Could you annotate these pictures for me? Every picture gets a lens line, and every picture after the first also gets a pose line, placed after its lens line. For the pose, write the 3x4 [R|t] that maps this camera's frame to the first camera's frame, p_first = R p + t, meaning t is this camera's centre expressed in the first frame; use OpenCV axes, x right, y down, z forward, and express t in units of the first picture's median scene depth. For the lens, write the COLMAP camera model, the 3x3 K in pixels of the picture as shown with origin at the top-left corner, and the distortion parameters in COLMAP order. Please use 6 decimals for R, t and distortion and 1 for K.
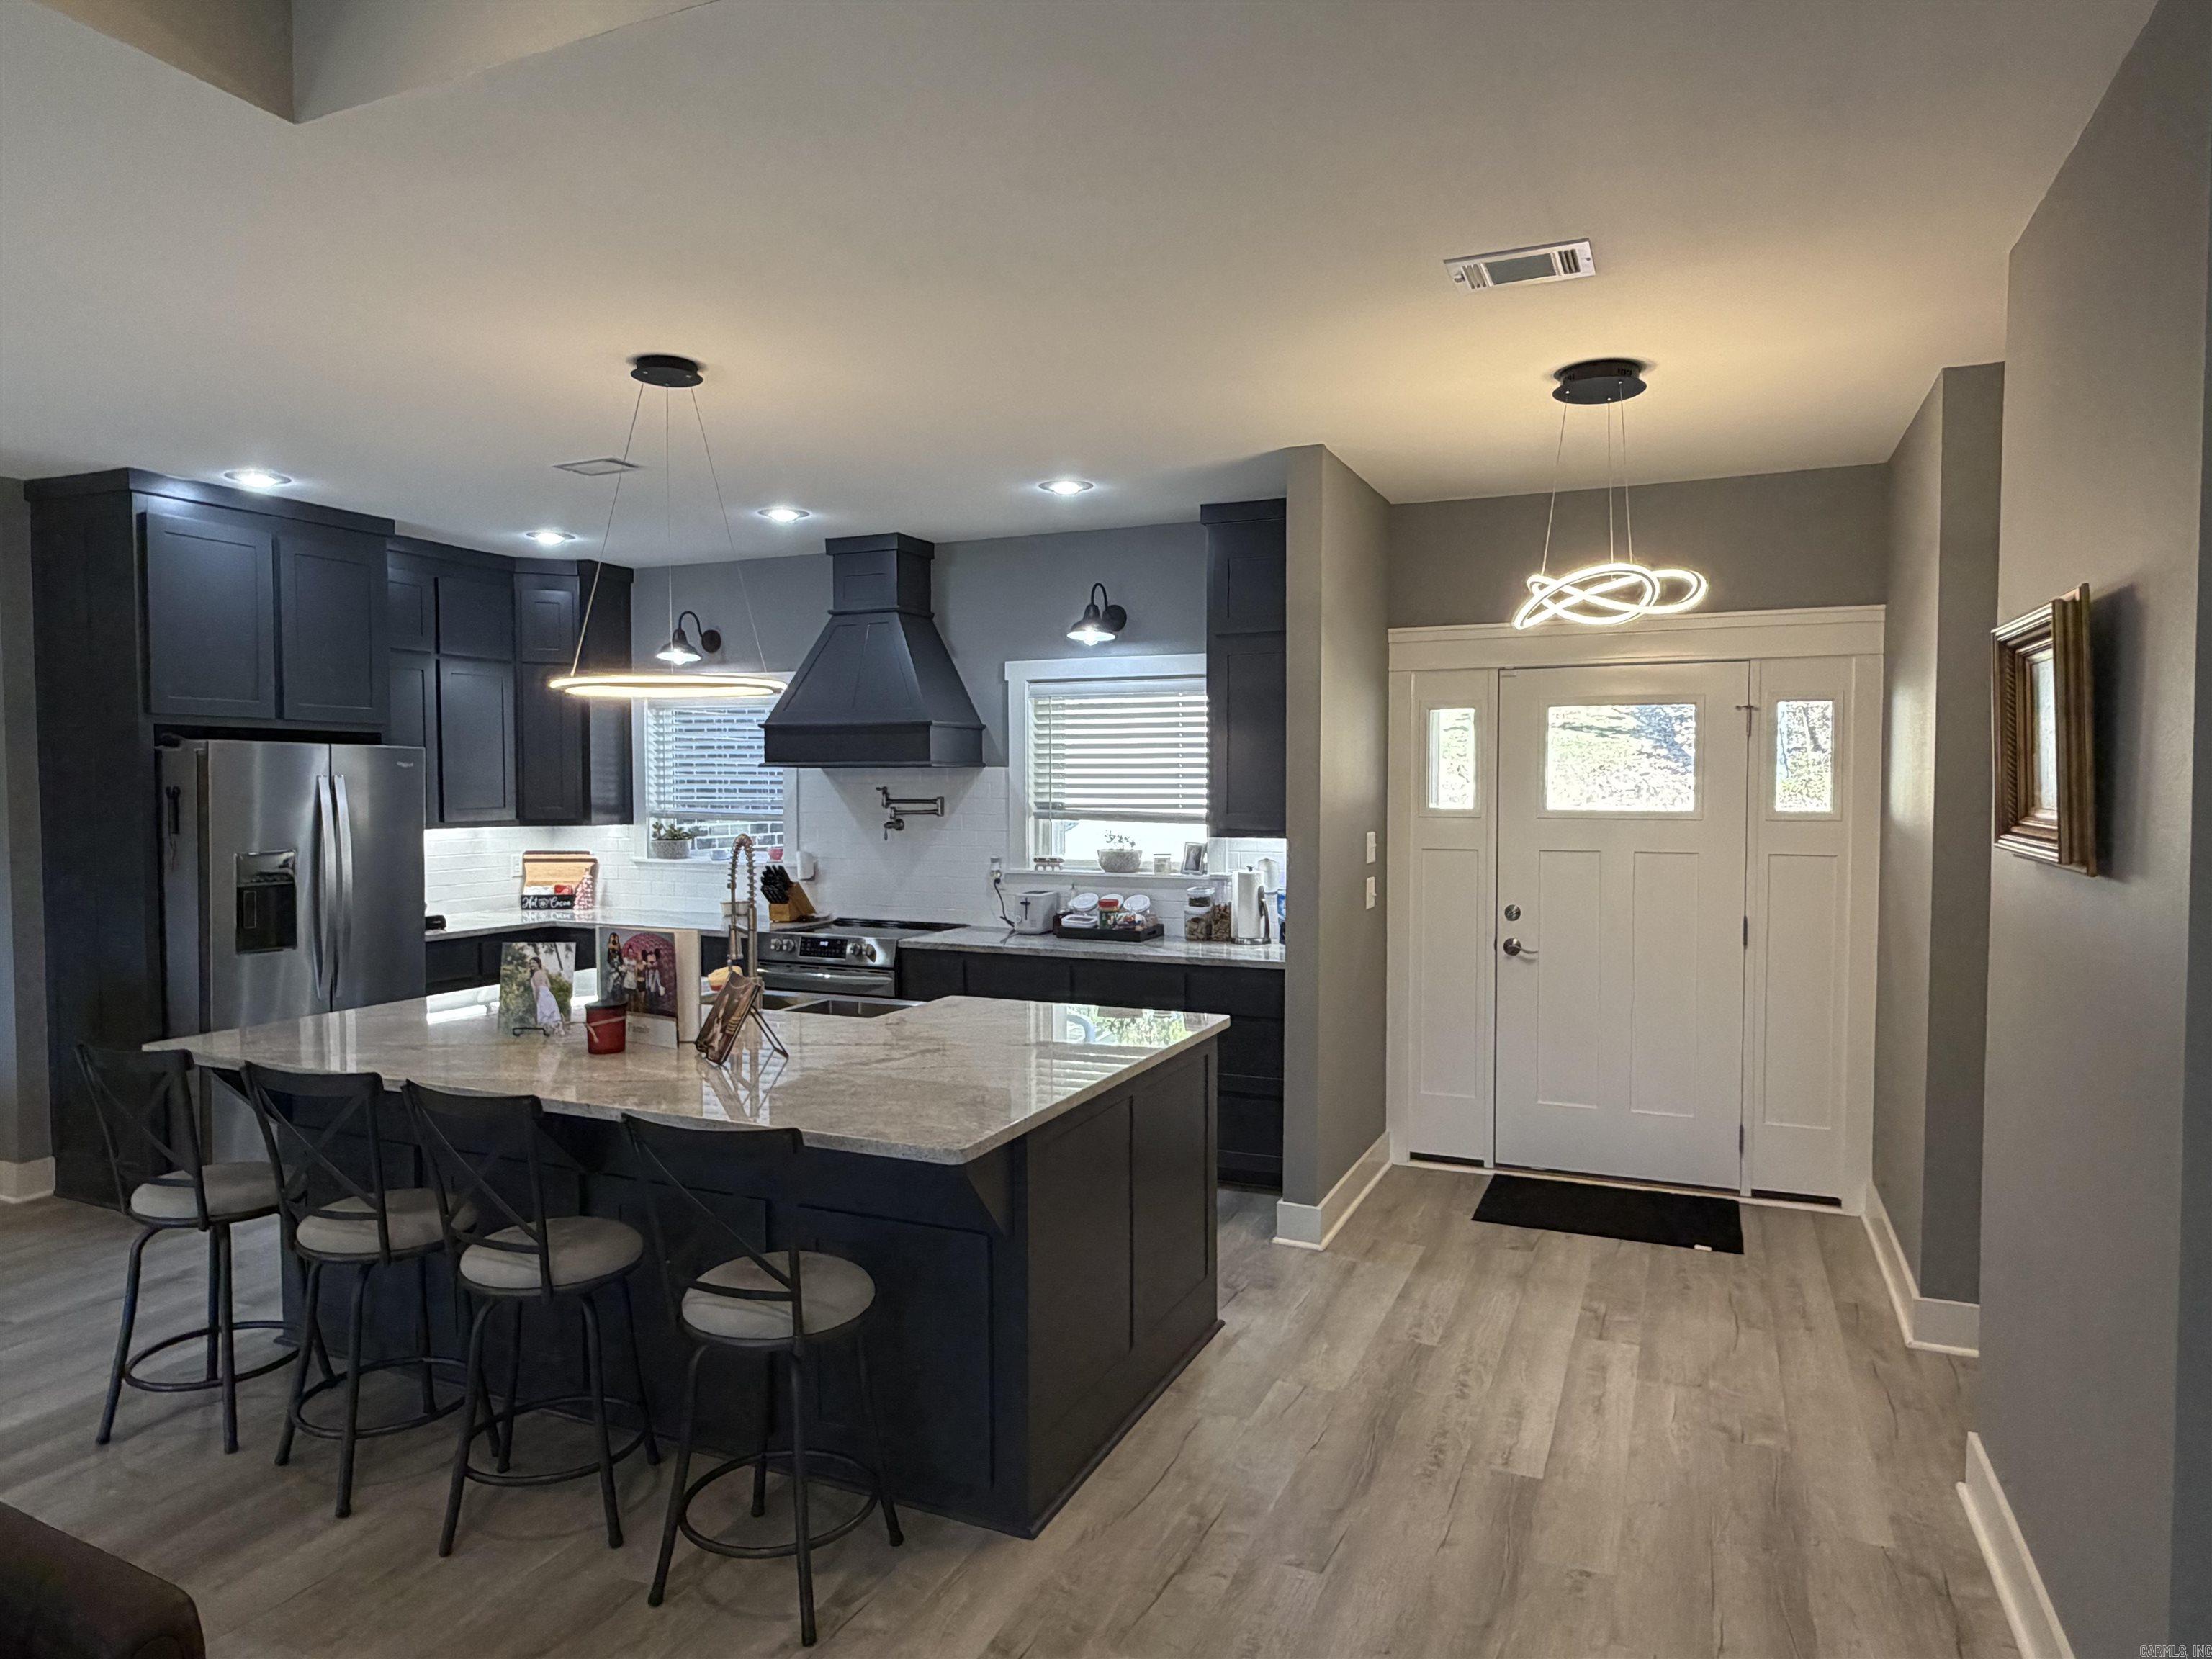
lens RADIAL K [[1338.9, 0, 1092.0], [0, 1338.9, 823.1], [0, 0, 1]] dist [-0.015533, 0.015531]
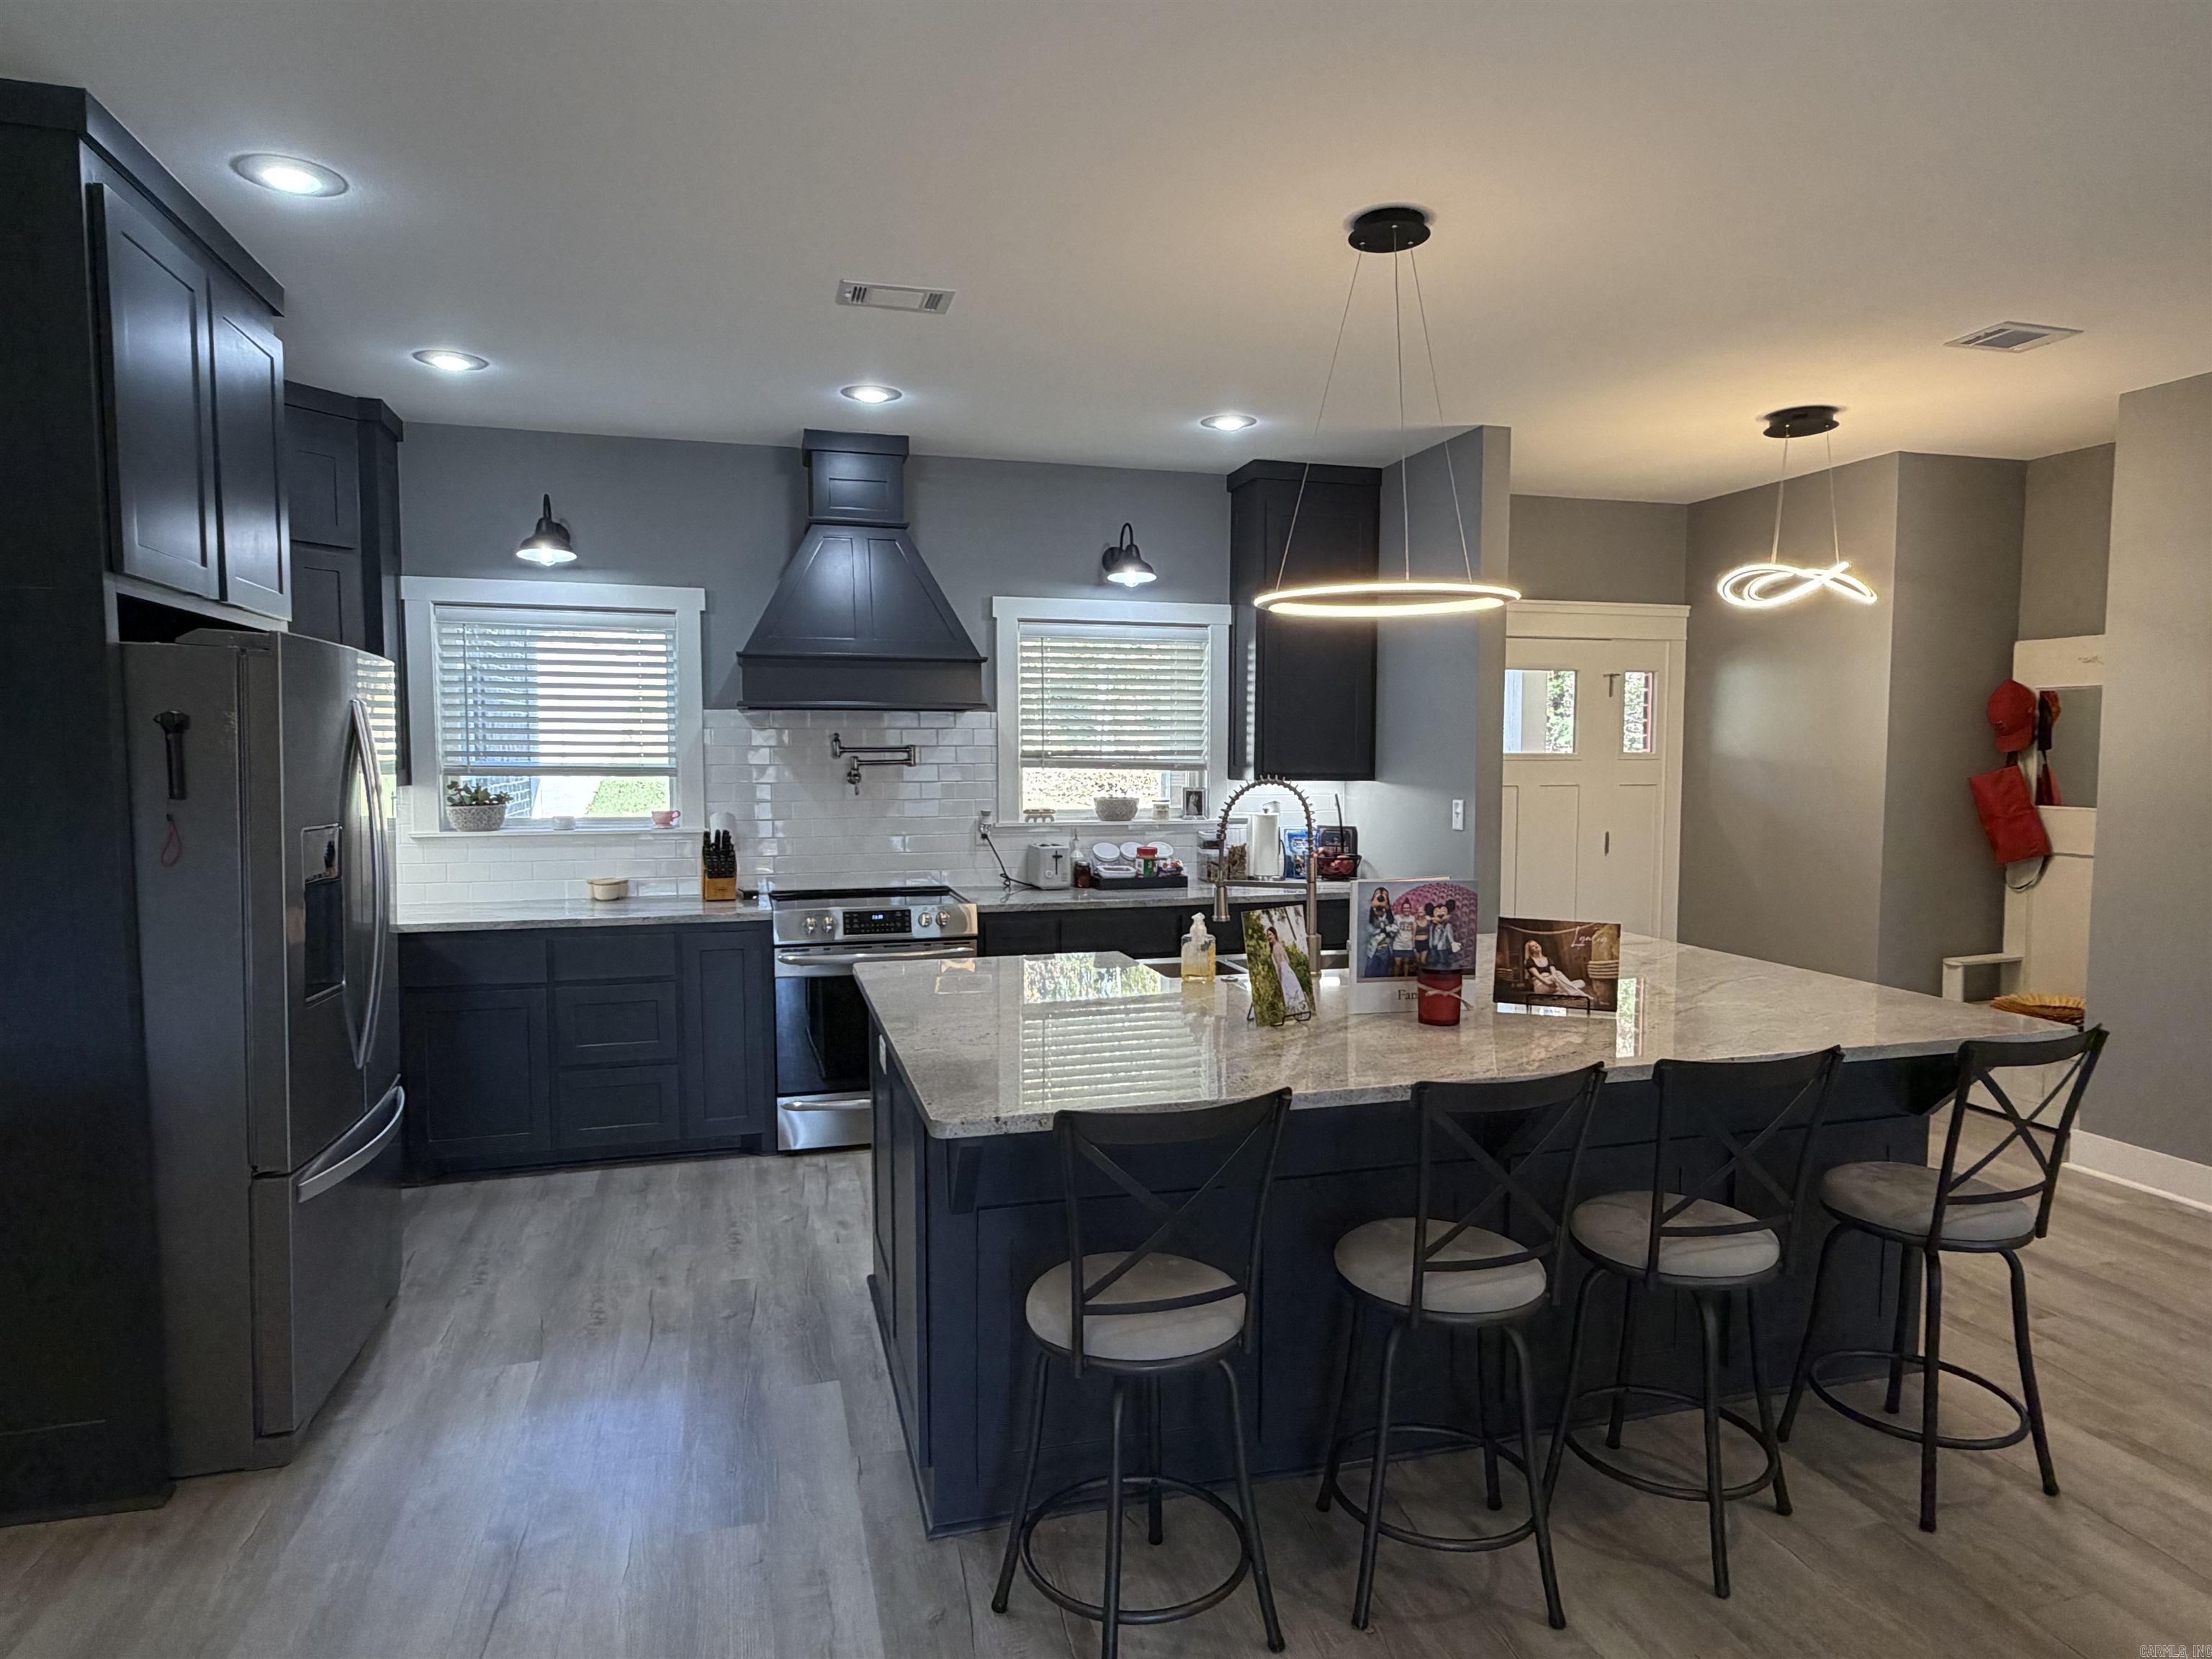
lens RADIAL K [[1282.1, 0, 1094.5], [0, 1282.1, 825.8], [0, 0, 1]] dist [-0.001613, 0.000910]
pose [[0.764950, -0.039932, 0.642851, -0.609987], [0.019799, 0.999062, 0.038500, 0.003975], [-0.643785, -0.016723, 0.765023, 0.289865]]
